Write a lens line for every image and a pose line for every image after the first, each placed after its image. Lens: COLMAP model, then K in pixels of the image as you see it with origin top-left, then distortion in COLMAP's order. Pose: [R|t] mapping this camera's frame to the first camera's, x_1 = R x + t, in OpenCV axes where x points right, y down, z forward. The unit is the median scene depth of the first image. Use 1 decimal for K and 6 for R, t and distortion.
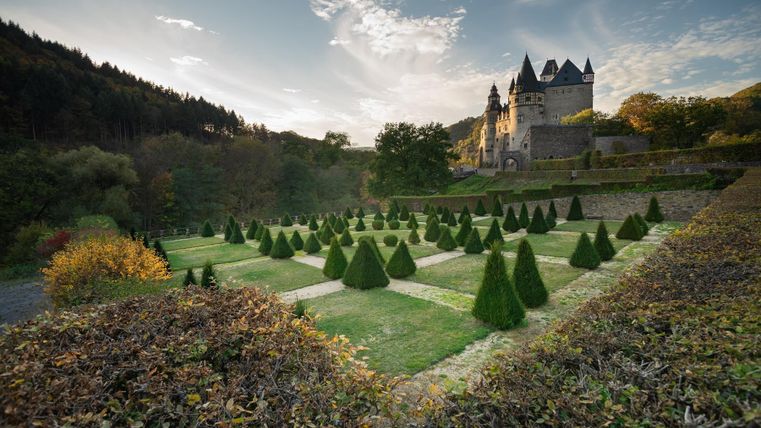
lens RADIAL K [[367.9, 0, 381.5], [0, 367.9, 206.6], [0, 0, 1]] dist [-0.061462, 0.000231]
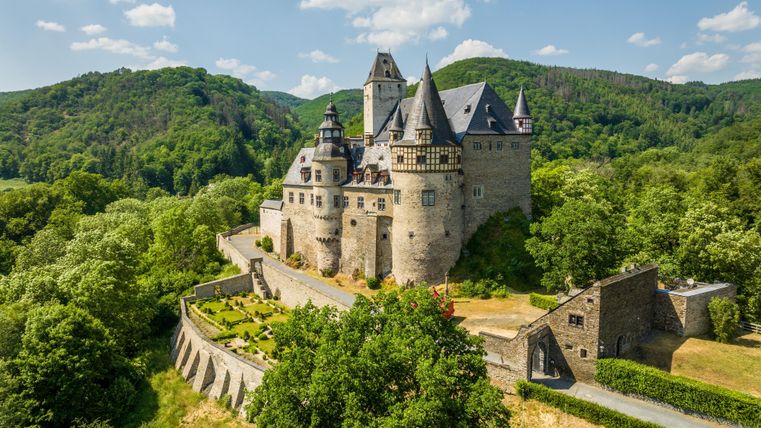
lens RADIAL K [[526.3, 0, 383.3], [0, 526.3, 211.5], [0, 0, 1]] dist [-0.011346, -0.000830]
pose [[0.714420, -0.077529, 0.695408, -0.166026], [0.058192, 0.996983, 0.051368, -0.267622], [-0.697293, 0.003769, 0.716776, 0.537762]]
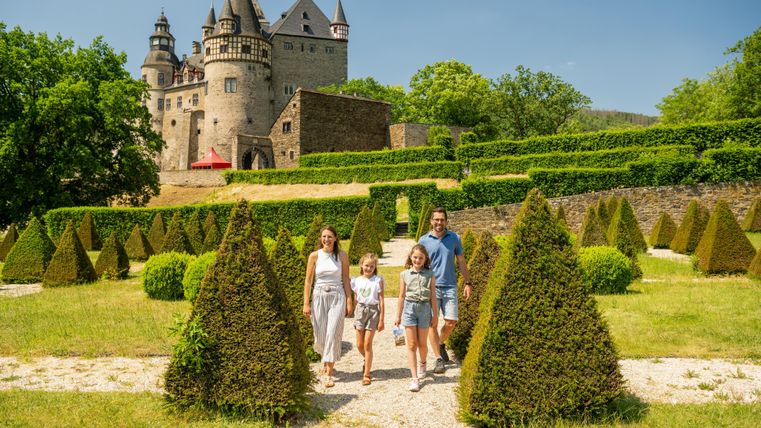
lens RADIAL K [[637.4, 0, 380.1], [0, 637.4, 210.9], [0, 0, 1]] dist [-0.003962, 0.001990]
pose [[0.718072, 0.018934, 0.695711, -0.100396], [0.045024, 0.996272, -0.073584, 0.017387], [-0.694511, 0.084162, 0.714543, 0.213954]]
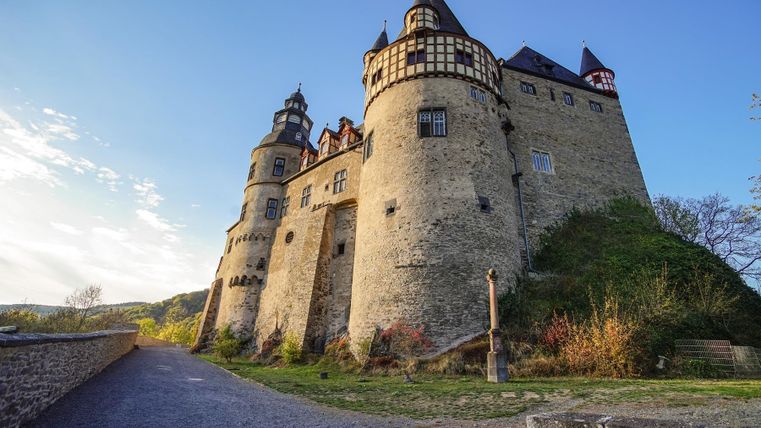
lens RADIAL K [[367.9, 0, 384.7], [0, 367.9, 209.2], [0, 0, 1]] dist [-0.061462, 0.000231]
pose [[0.785584, 0.288013, 0.547637, 0.262346], [0.000920, 0.884518, -0.466504, -0.098365], [-0.618755, 0.366982, 0.694598, 0.903594]]
